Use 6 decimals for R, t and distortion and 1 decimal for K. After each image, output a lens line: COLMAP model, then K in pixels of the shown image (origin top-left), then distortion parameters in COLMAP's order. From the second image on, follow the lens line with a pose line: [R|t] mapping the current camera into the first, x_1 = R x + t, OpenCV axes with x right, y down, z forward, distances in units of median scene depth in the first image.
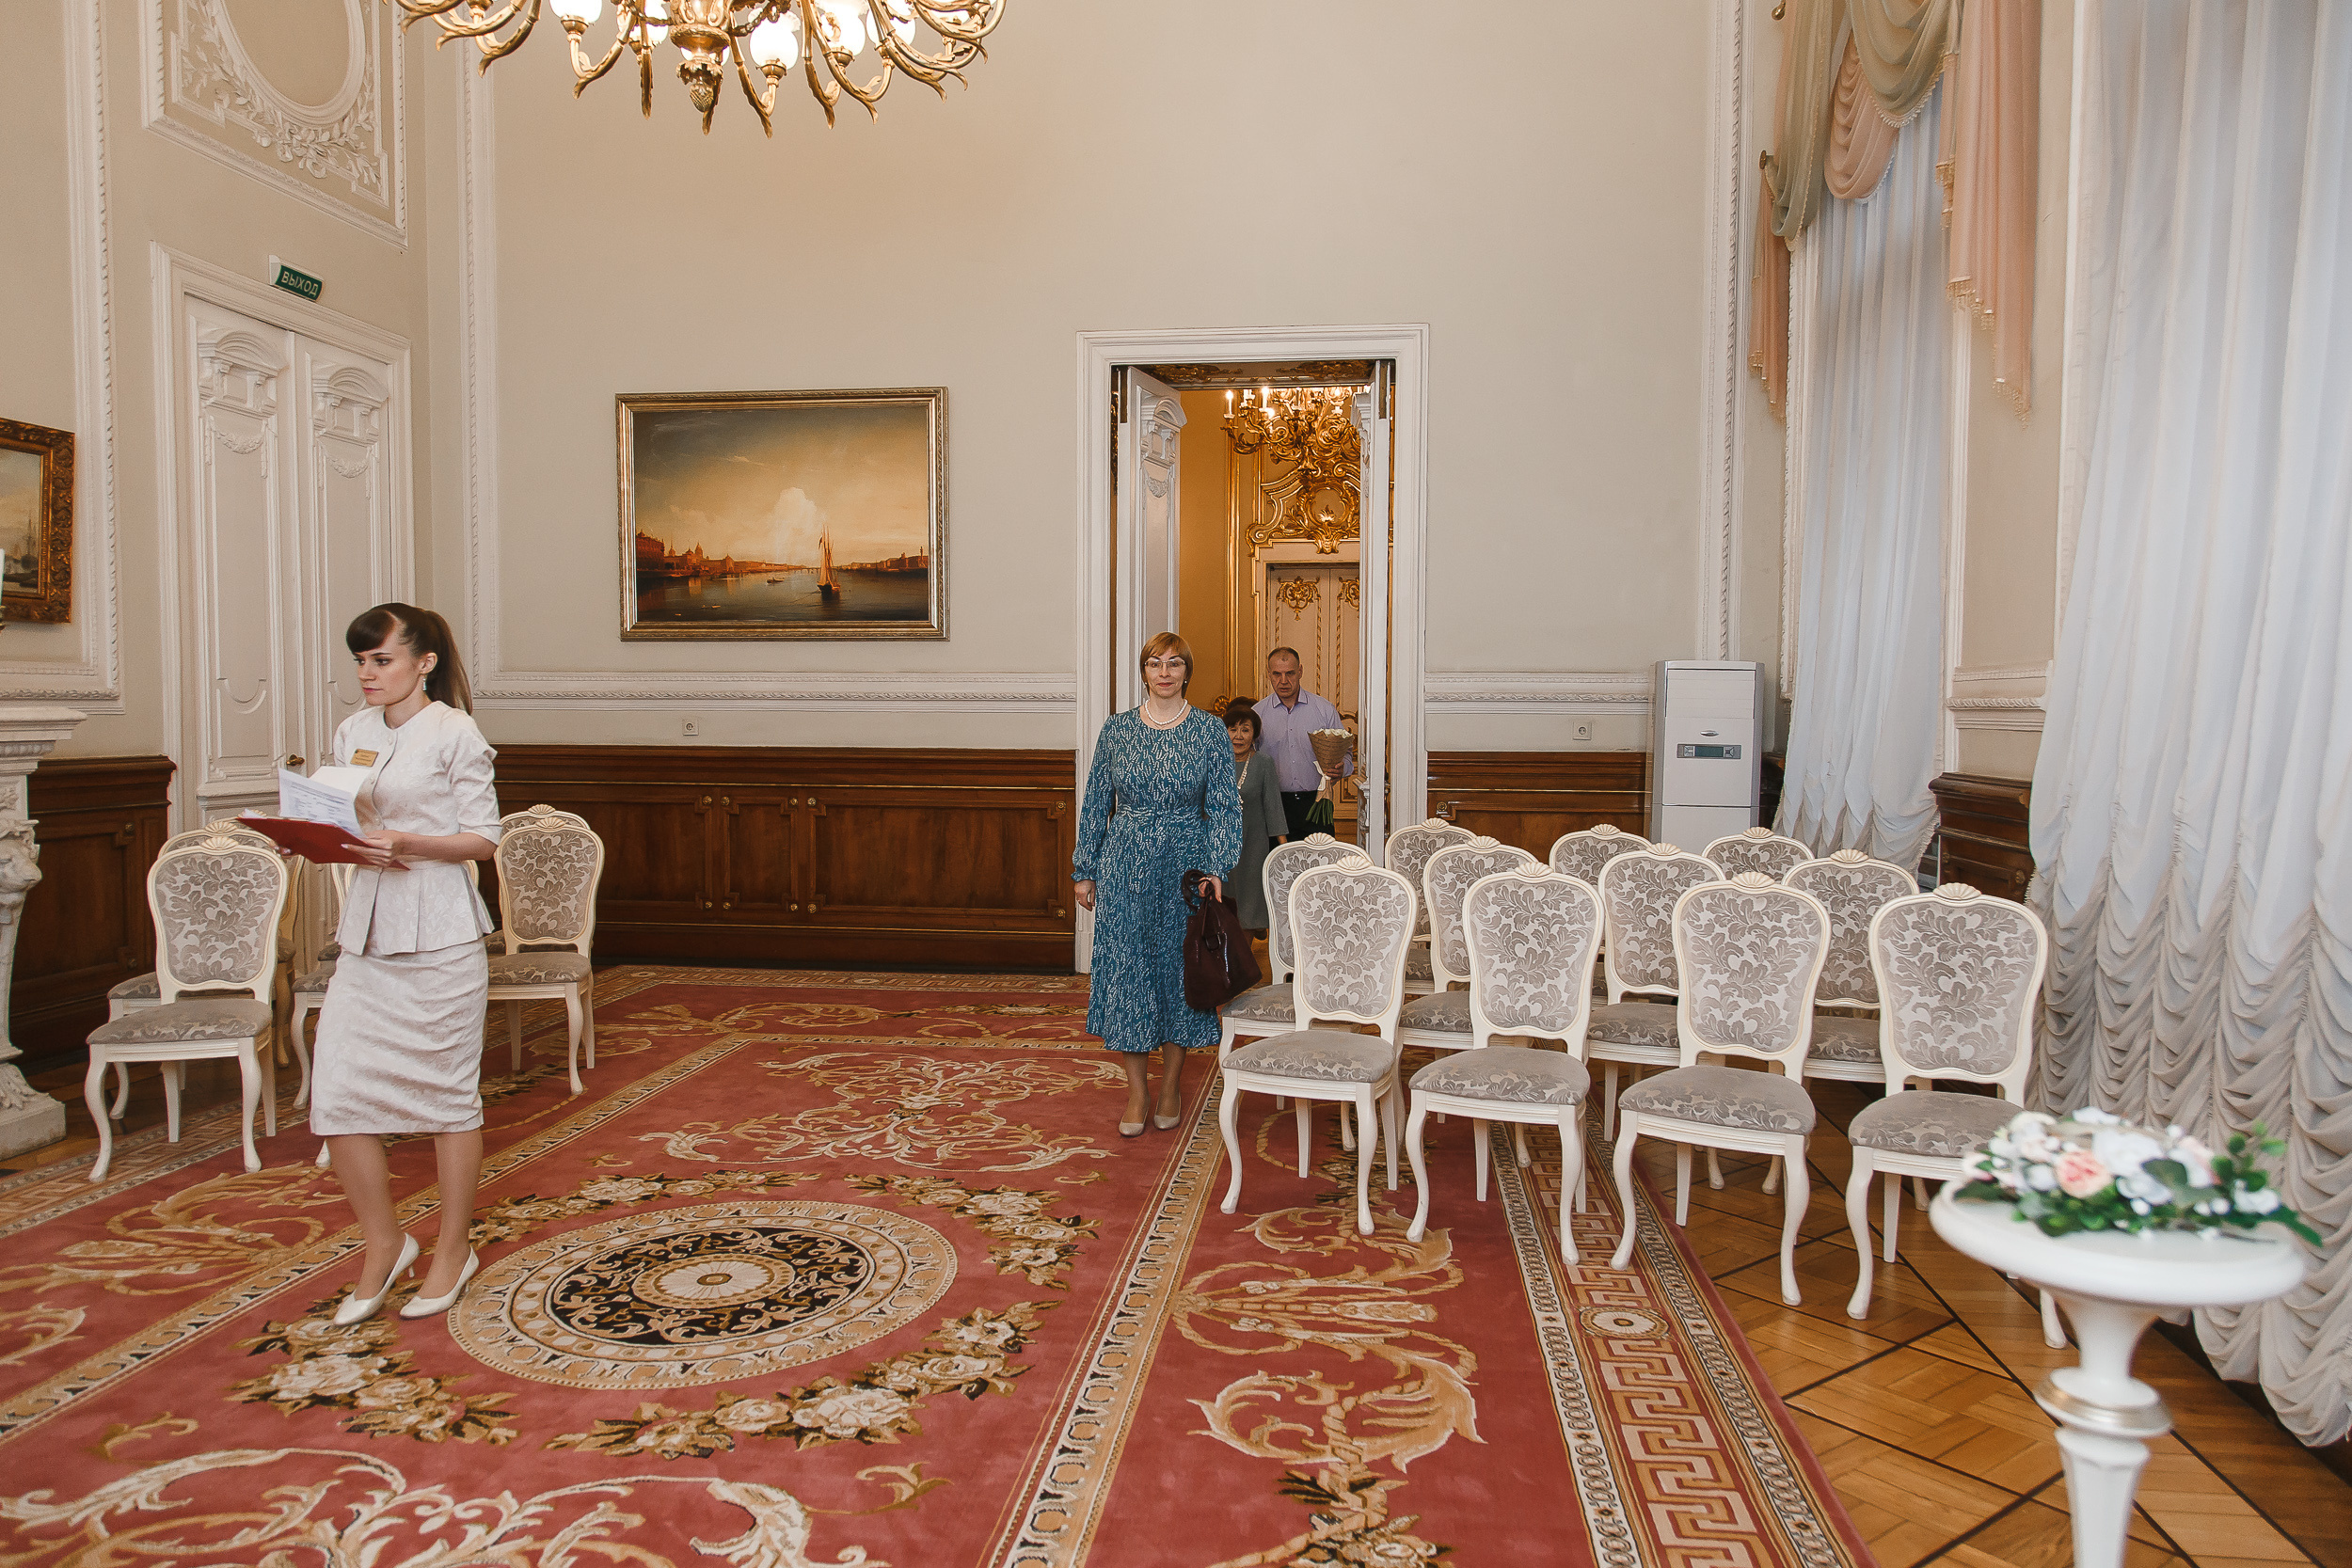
lens RADIAL K [[1540.7, 0, 1228.2], [0, 1540.7, 783.4], [0, 0, 1]] dist [0.003614, -0.003109]
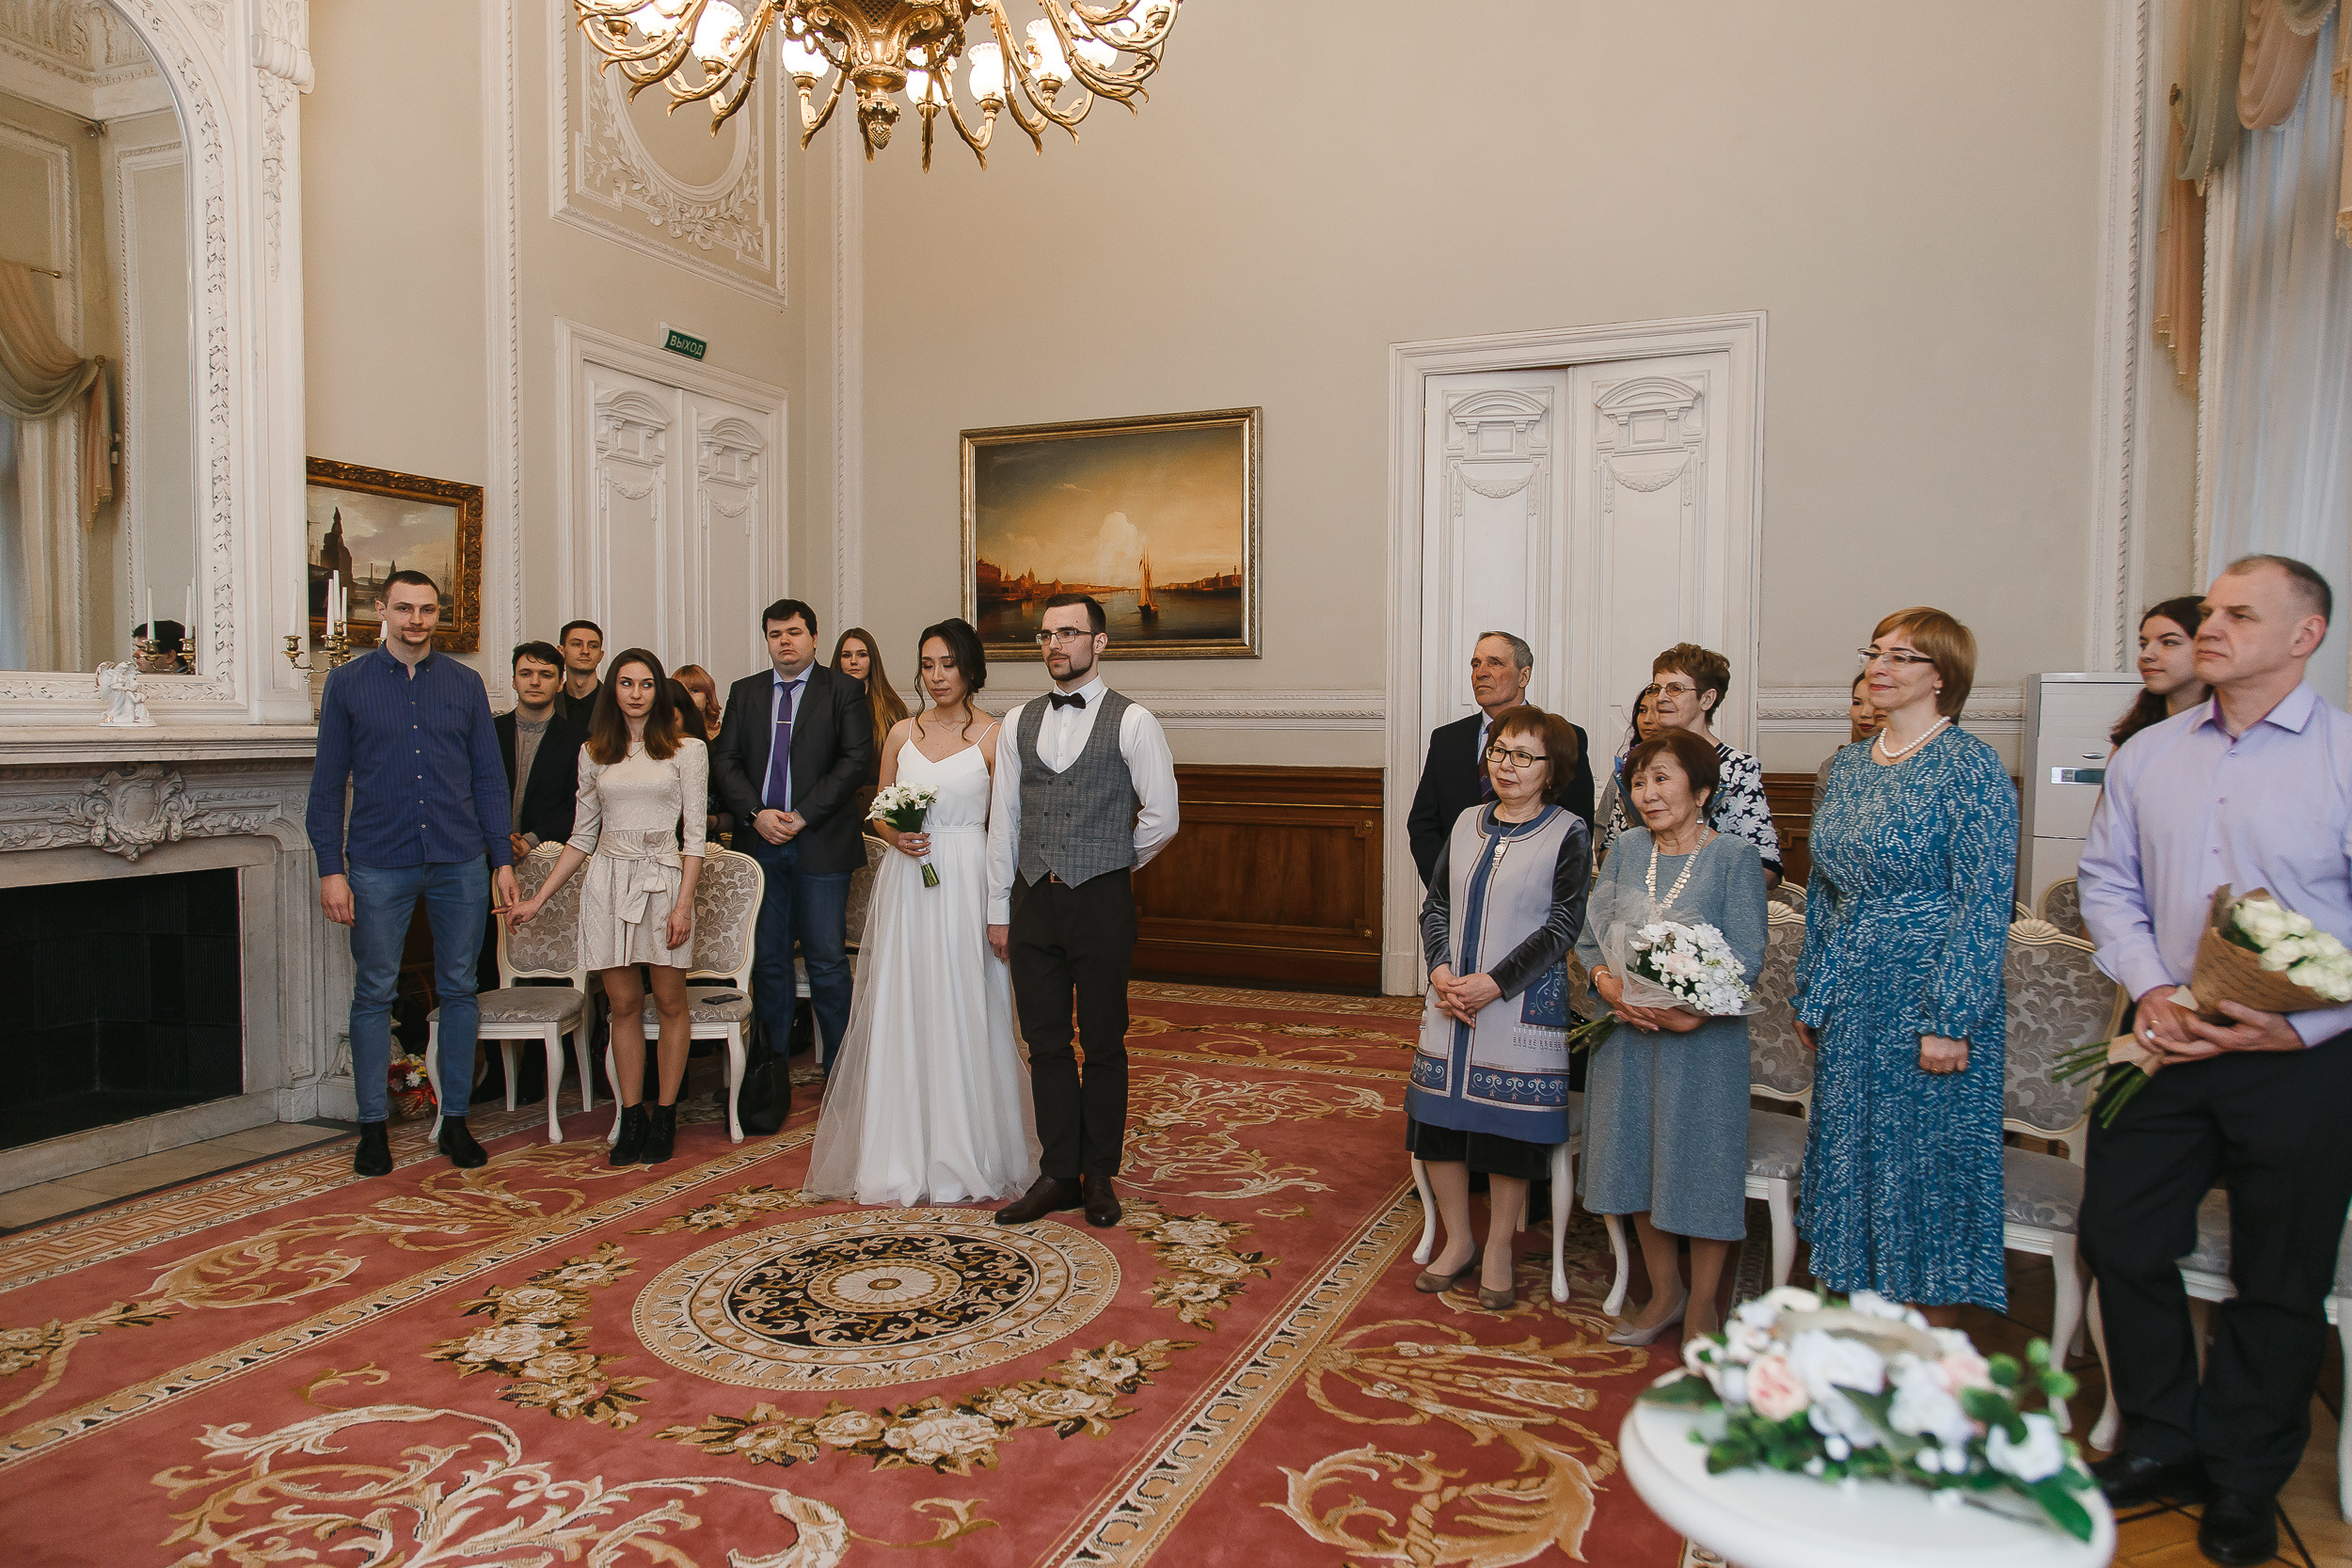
lens RADIAL K [[1540.7, 0, 1178.2], [0, 1540.7, 788.2], [0, 0, 1]] dist [0.003614, -0.003109]
pose [[0.964917, 0.011167, -0.262317, 0.105306], [-0.013179, 0.999896, -0.005913, -0.004176], [0.262224, 0.009162, 0.964964, 0.051601]]
